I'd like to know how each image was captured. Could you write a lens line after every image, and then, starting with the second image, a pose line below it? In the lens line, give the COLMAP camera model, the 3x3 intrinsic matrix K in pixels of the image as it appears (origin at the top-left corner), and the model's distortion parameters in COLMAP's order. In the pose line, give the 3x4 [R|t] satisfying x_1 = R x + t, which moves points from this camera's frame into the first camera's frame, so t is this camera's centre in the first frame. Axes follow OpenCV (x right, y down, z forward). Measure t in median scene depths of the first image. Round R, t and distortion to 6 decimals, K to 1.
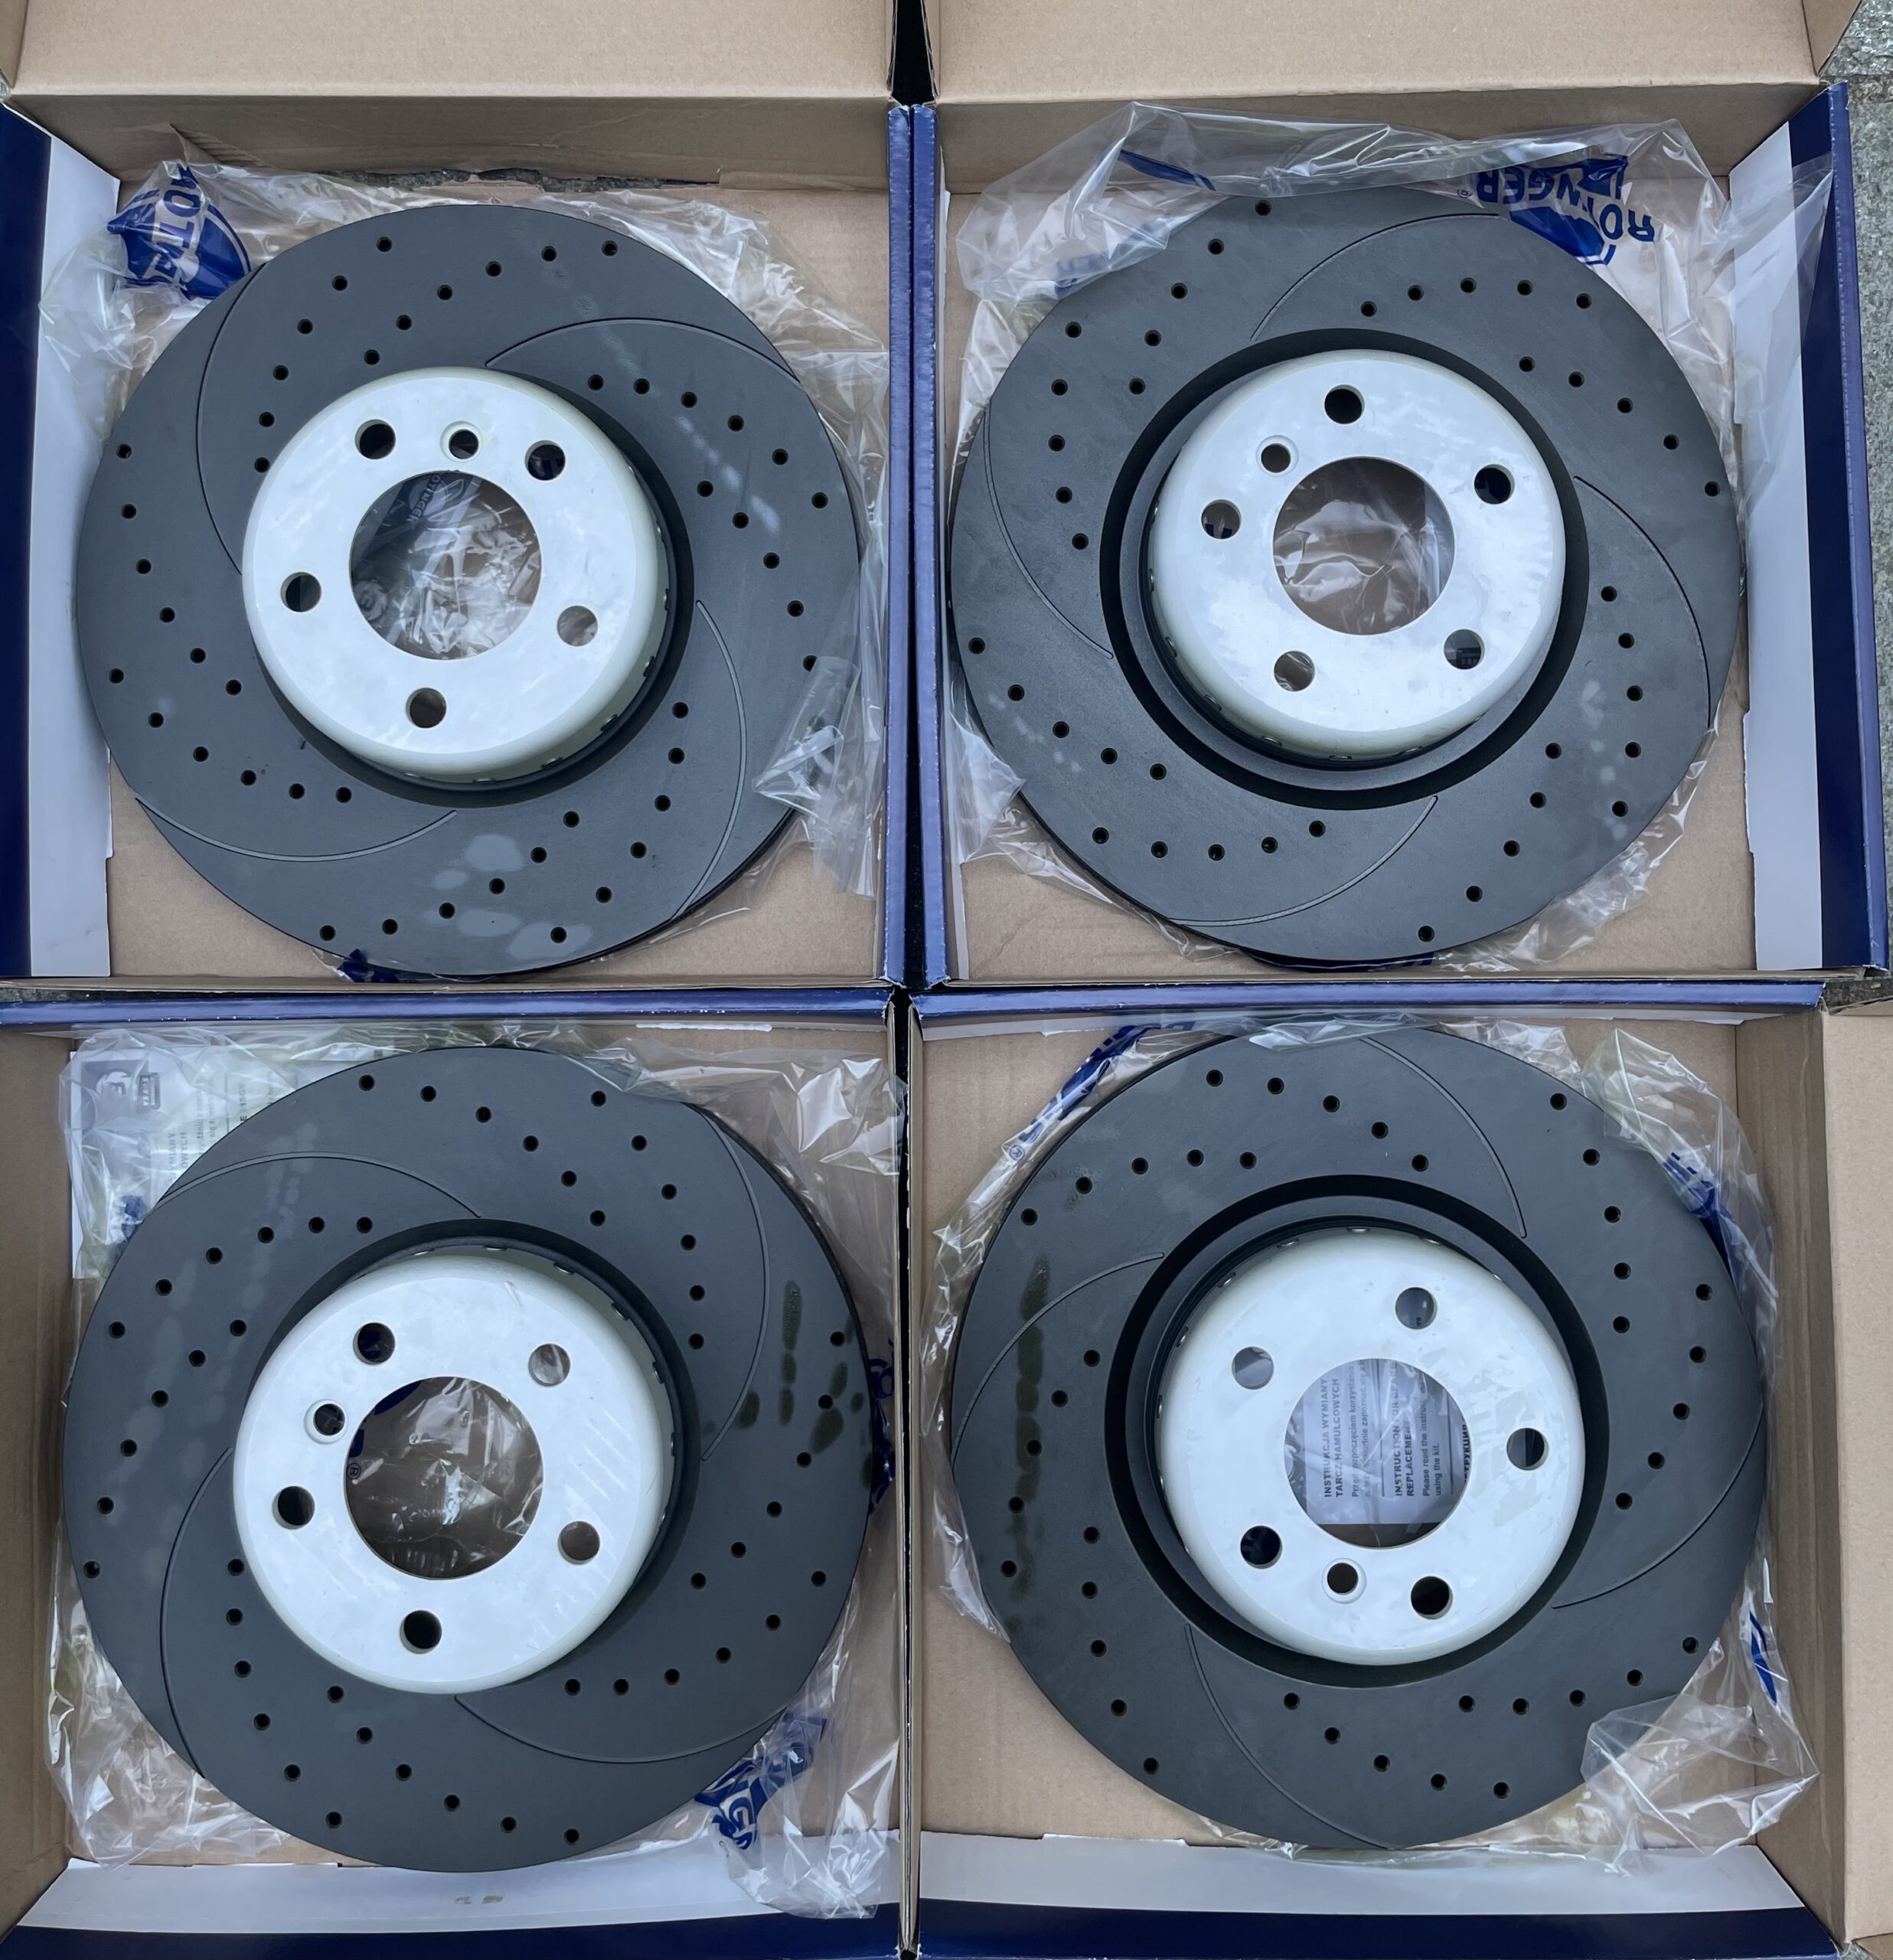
lens RADIAL K [[1735.4, 0, 946.5], [0, 1735.4, 980.6], [0, 0, 1]] dist [-0.000320, -0.001935]
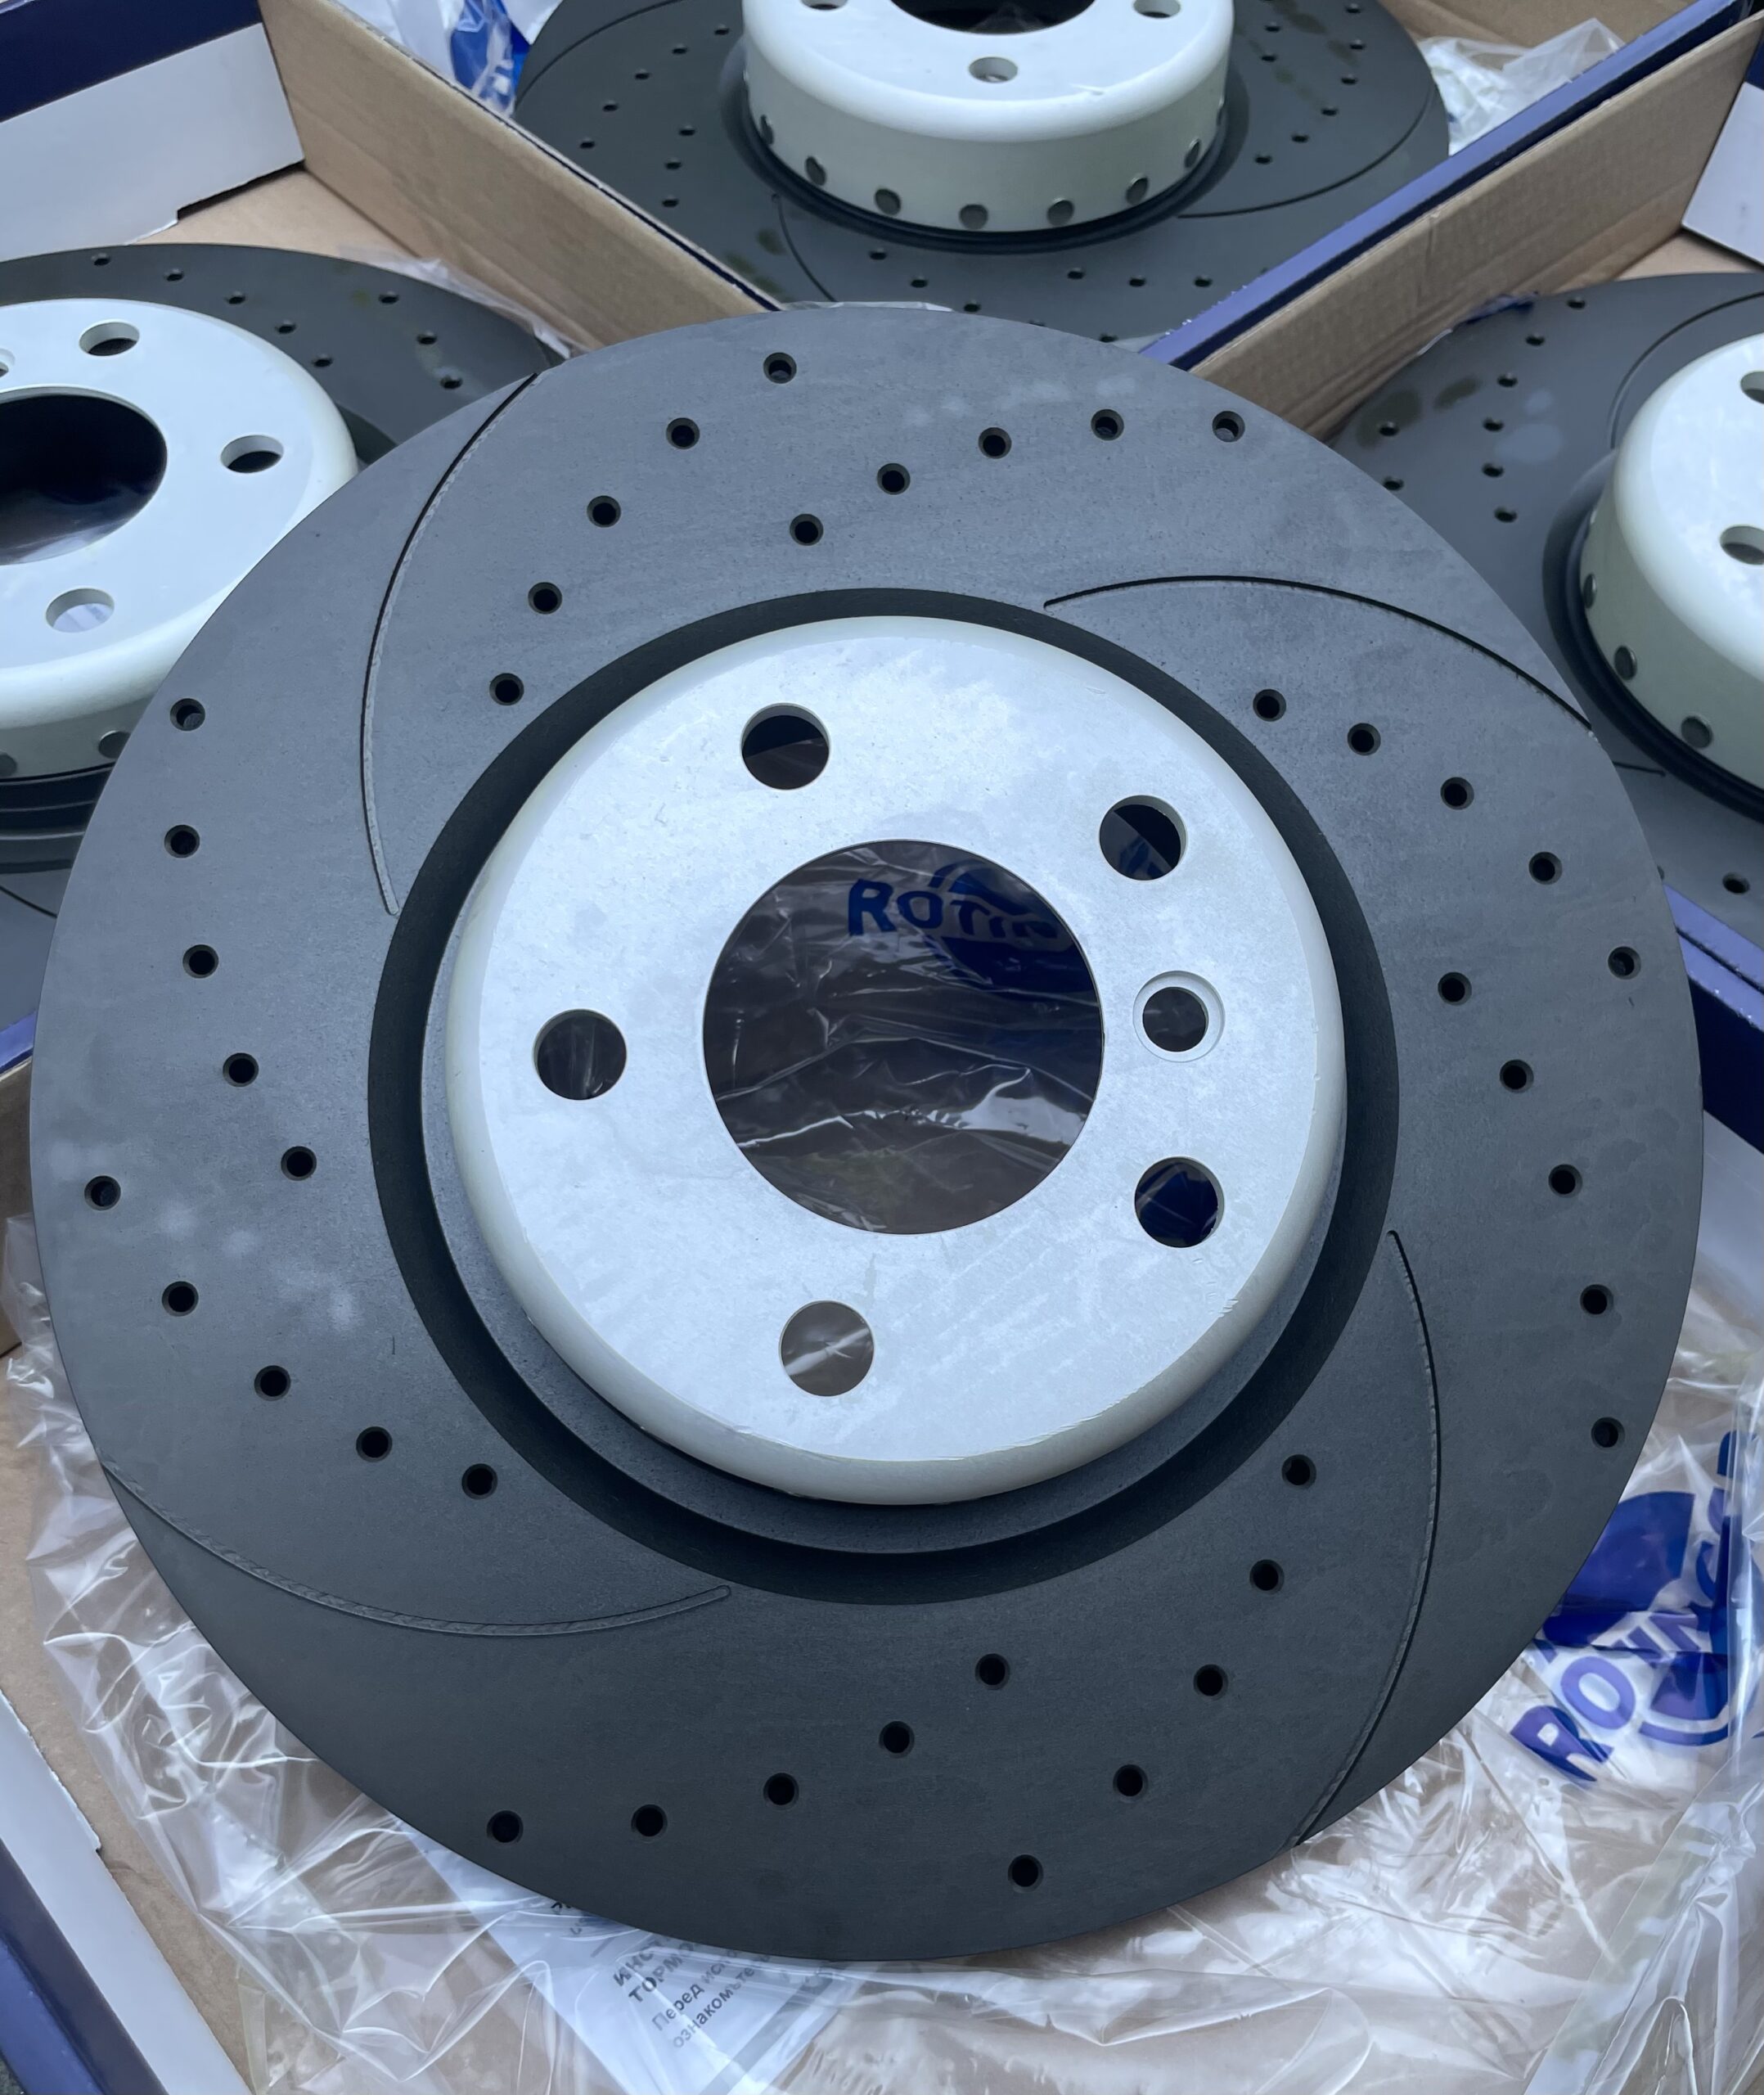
lens RADIAL K [[1893.5, 0, 882.7], [0, 1893.5, 1047.8], [0, 0, 1]] dist [0.006054, 0.001661]
pose [[-0.626114, 0.764346, -0.154130, 0.306809], [-0.779114, -0.621137, 0.084675, -0.276601], [-0.031015, 0.173101, 0.984416, 0.495611]]
